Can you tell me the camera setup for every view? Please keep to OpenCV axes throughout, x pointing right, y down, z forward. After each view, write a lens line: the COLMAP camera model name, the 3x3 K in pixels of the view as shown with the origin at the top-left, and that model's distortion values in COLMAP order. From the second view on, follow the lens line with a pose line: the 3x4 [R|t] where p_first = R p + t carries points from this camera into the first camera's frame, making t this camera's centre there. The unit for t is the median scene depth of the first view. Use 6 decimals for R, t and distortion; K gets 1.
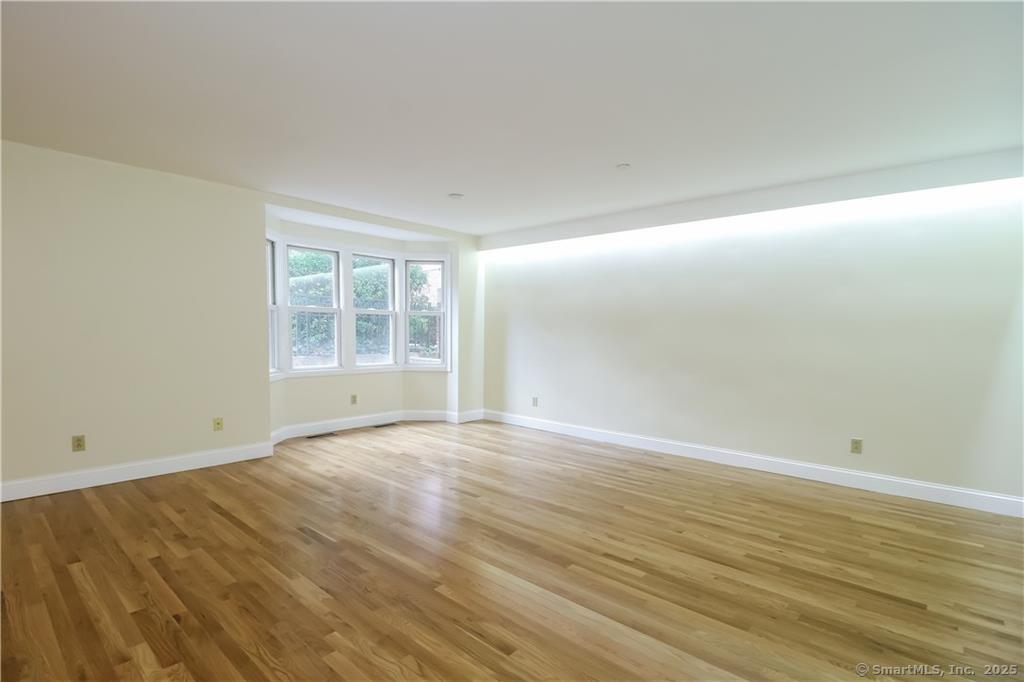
lens RADIAL K [[501.5, 0, 513.3], [0, 501.5, 330.9], [0, 0, 1]] dist [0.000595, -0.000214]
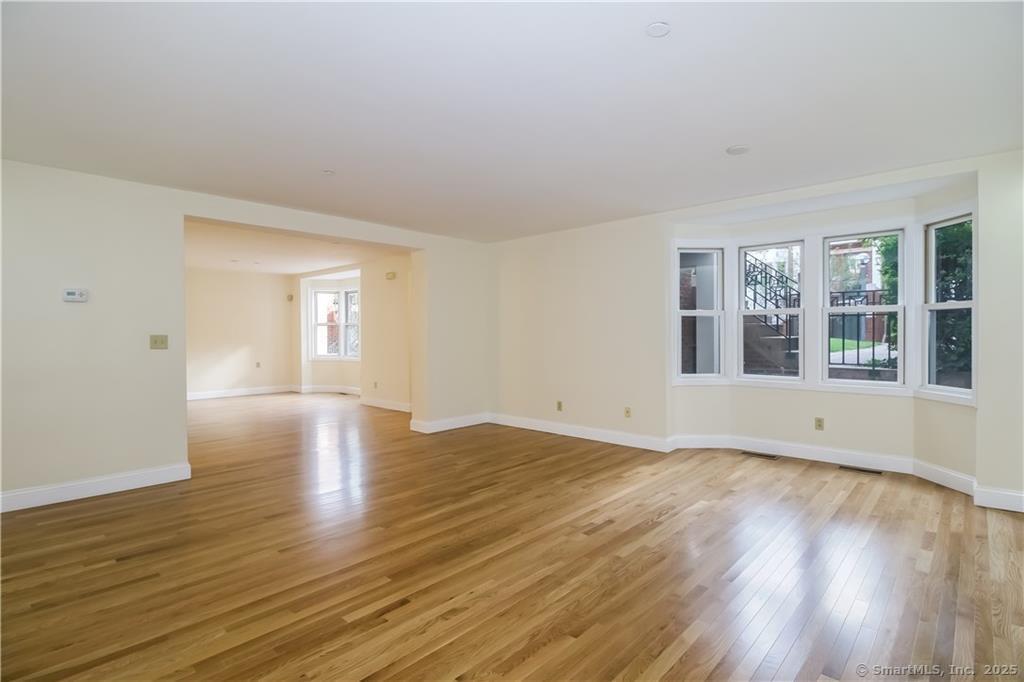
lens RADIAL K [[493.6, 0, 515.3], [0, 493.6, 336.0], [0, 0, 1]] dist [0.000789, -0.000198]
pose [[-0.017345, -0.004748, -0.999838, 0.663958], [0.004916, 0.999976, -0.004834, 0.002388], [0.999837, -0.004999, -0.017321, 0.785425]]
